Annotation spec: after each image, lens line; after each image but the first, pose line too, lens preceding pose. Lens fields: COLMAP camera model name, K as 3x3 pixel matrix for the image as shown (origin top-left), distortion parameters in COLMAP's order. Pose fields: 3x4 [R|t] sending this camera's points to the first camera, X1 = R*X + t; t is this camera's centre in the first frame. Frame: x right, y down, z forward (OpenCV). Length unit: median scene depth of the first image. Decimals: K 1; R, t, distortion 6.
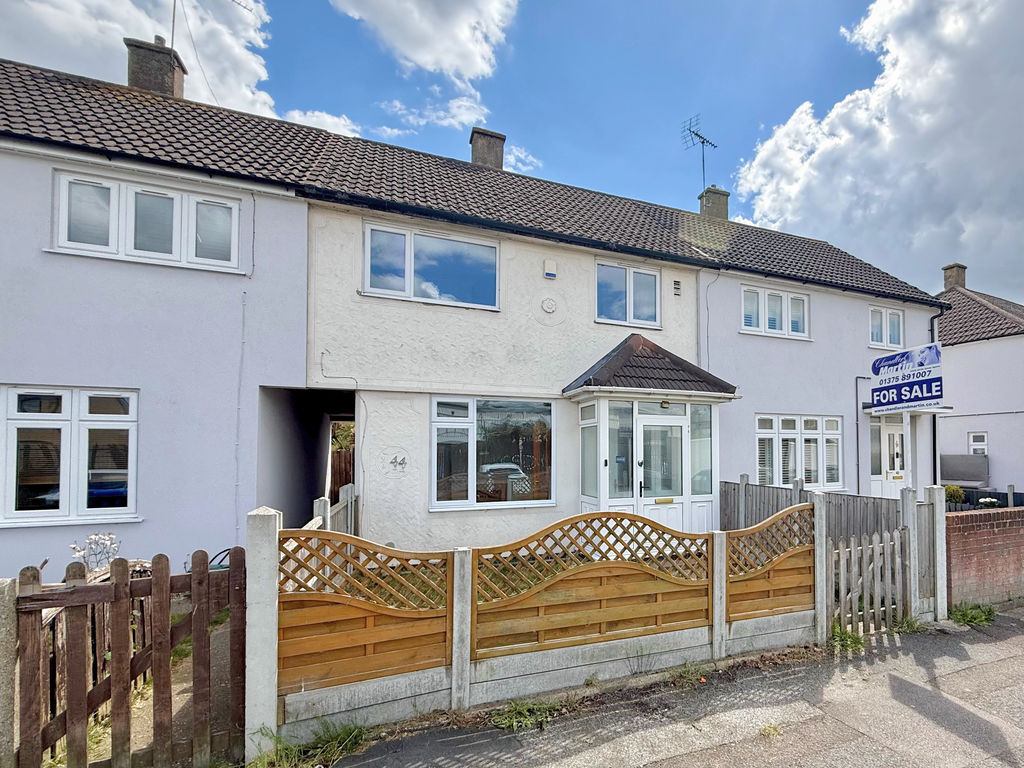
lens RADIAL K [[409.7, 0, 512.0], [0, 409.7, 384.0], [0, 0, 1]] dist [0.000354, -0.000659]
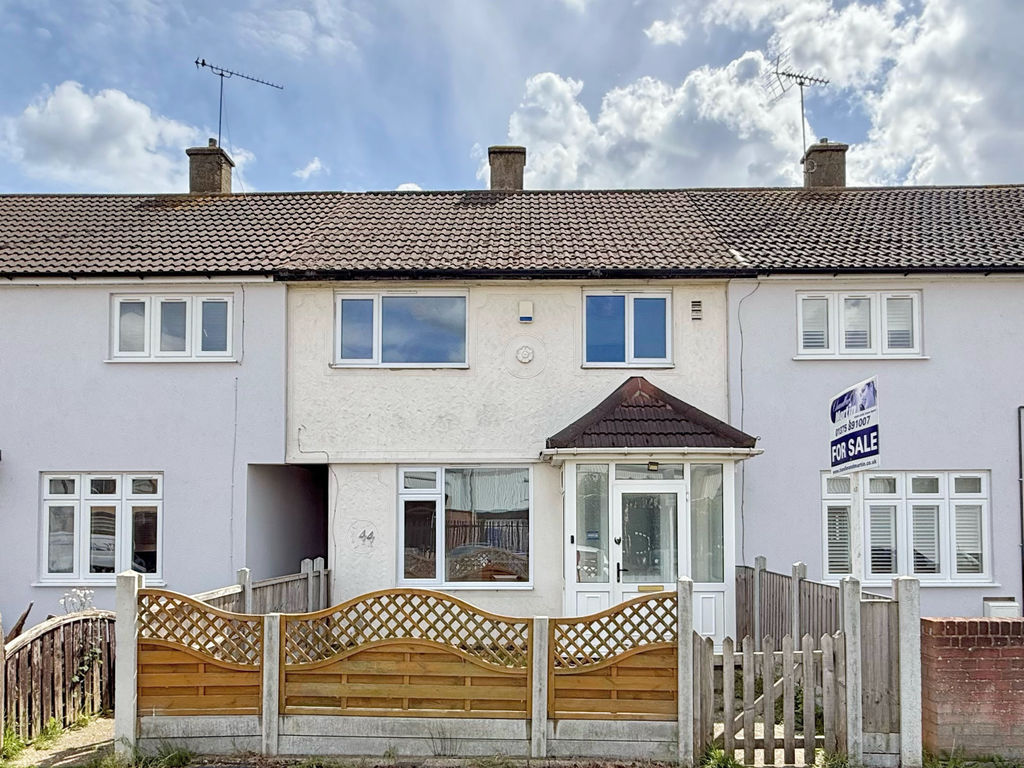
lens RADIAL K [[546.0, 0, 512.1], [0, 546.0, 421.0], [0, 0, 1]] dist [-0.004038, 0.001764]
pose [[0.931986, -0.067224, -0.356207, 0.582157], [0.060509, 0.997717, -0.029975, -0.025436], [0.357409, 0.006383, 0.933926, -0.096320]]
